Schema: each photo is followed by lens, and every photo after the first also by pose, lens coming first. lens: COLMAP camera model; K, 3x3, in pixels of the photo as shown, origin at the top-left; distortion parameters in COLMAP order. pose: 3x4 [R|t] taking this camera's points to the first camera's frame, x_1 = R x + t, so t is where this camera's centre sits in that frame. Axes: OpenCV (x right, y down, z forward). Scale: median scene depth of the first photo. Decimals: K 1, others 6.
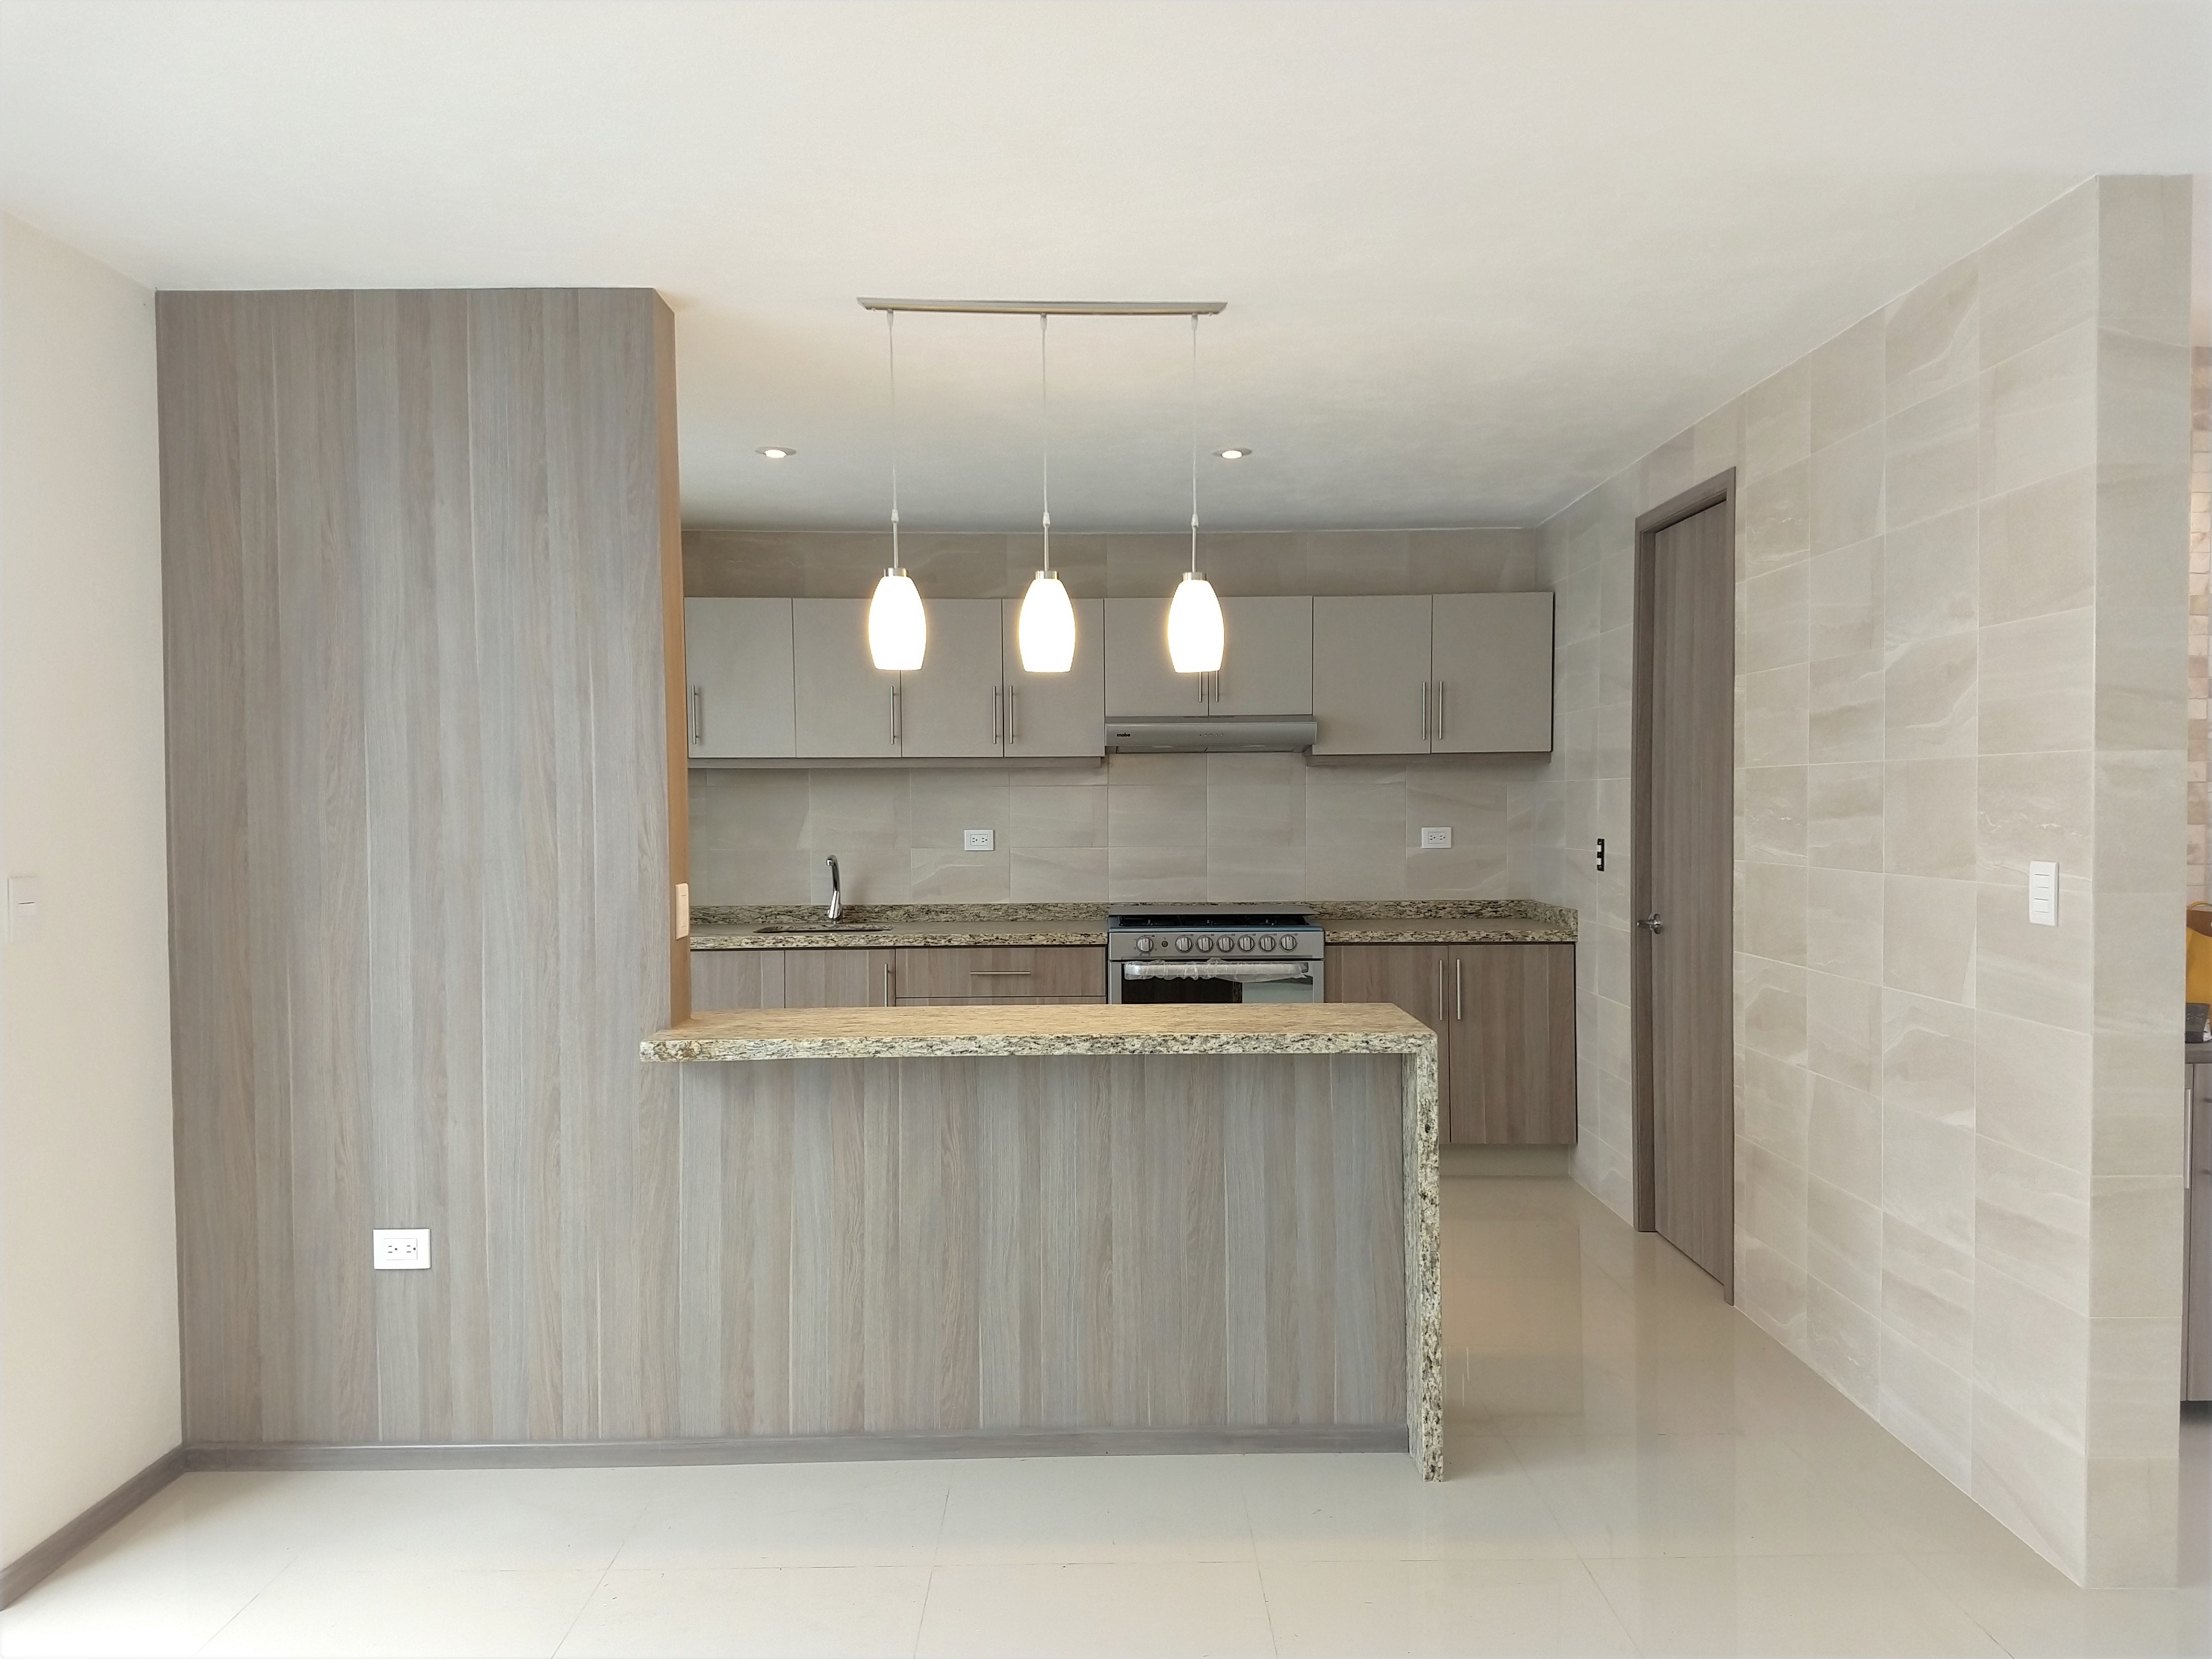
lens RADIAL K [[1647.0, 0, 1164.3], [0, 1647.0, 858.6], [0, 0, 1]] dist [0.188862, -0.307696]
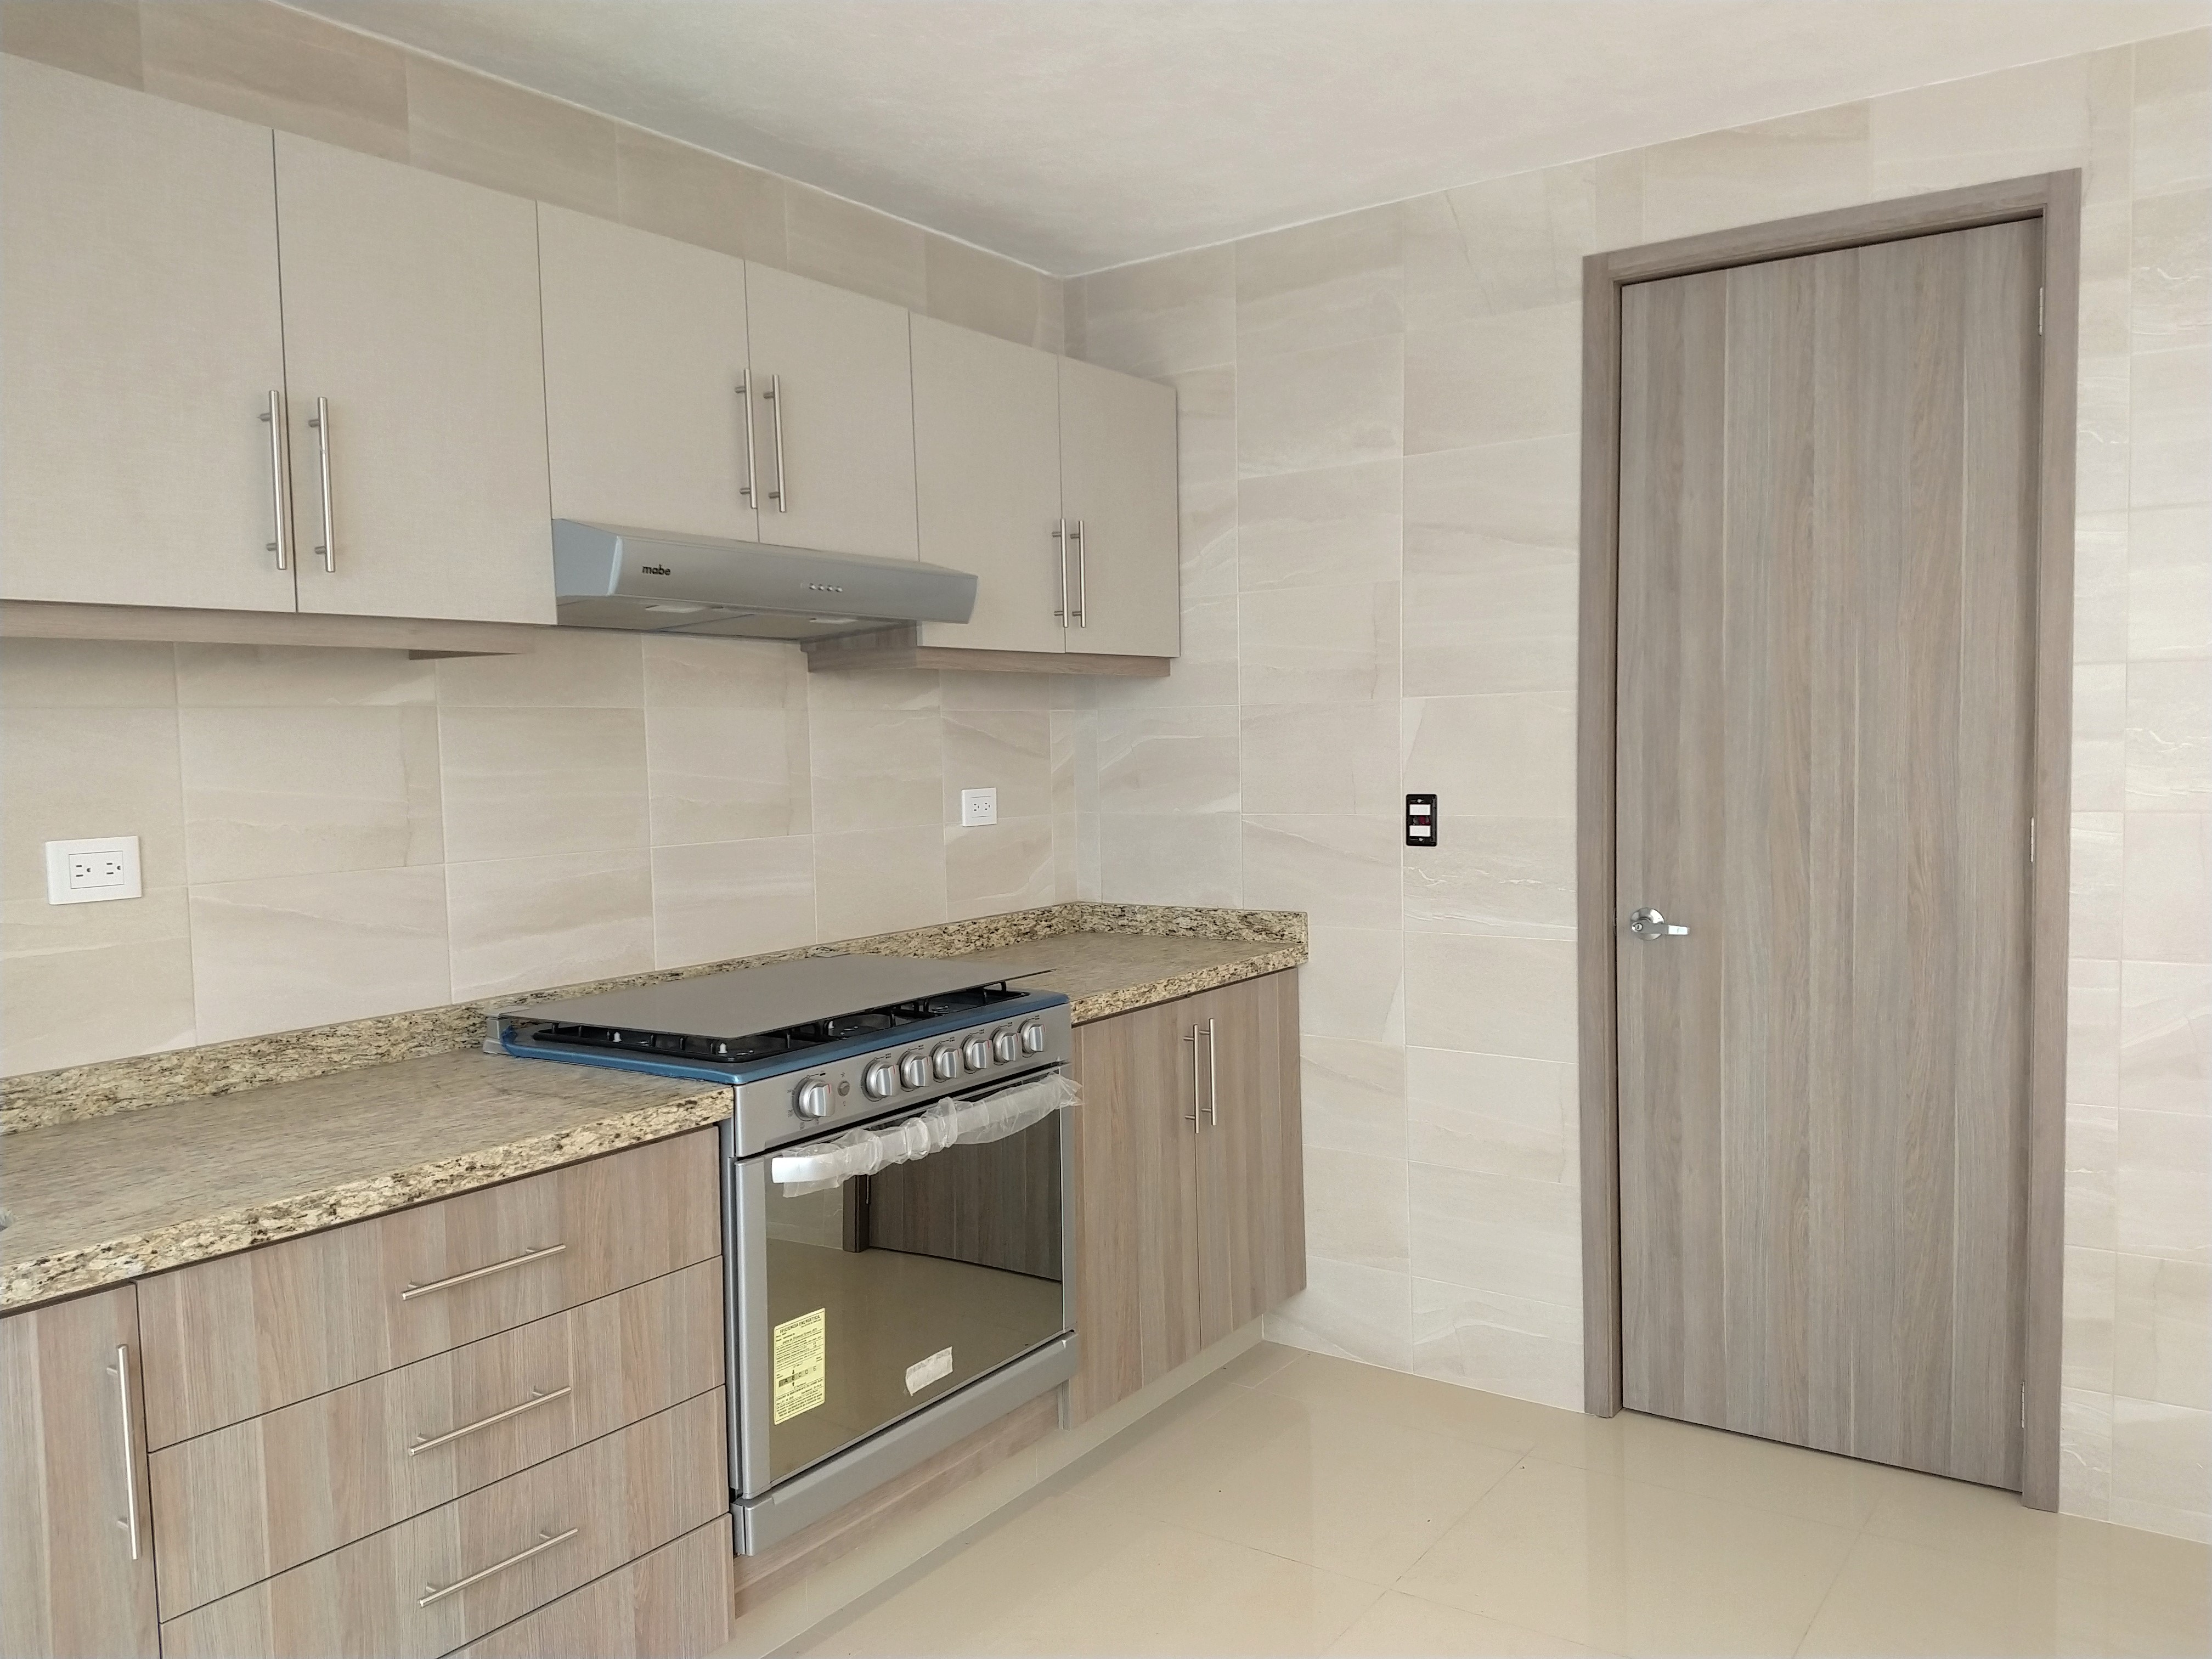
lens RADIAL K [[1647.0, 0, 1164.3], [0, 1647.0, 858.6], [0, 0, 1]] dist [0.188862, -0.307696]
pose [[0.601793, -0.067149, 0.795824, -0.265568], [0.046434, 0.997715, 0.049071, -0.021087], [-0.797301, 0.007423, 0.603536, 0.657716]]
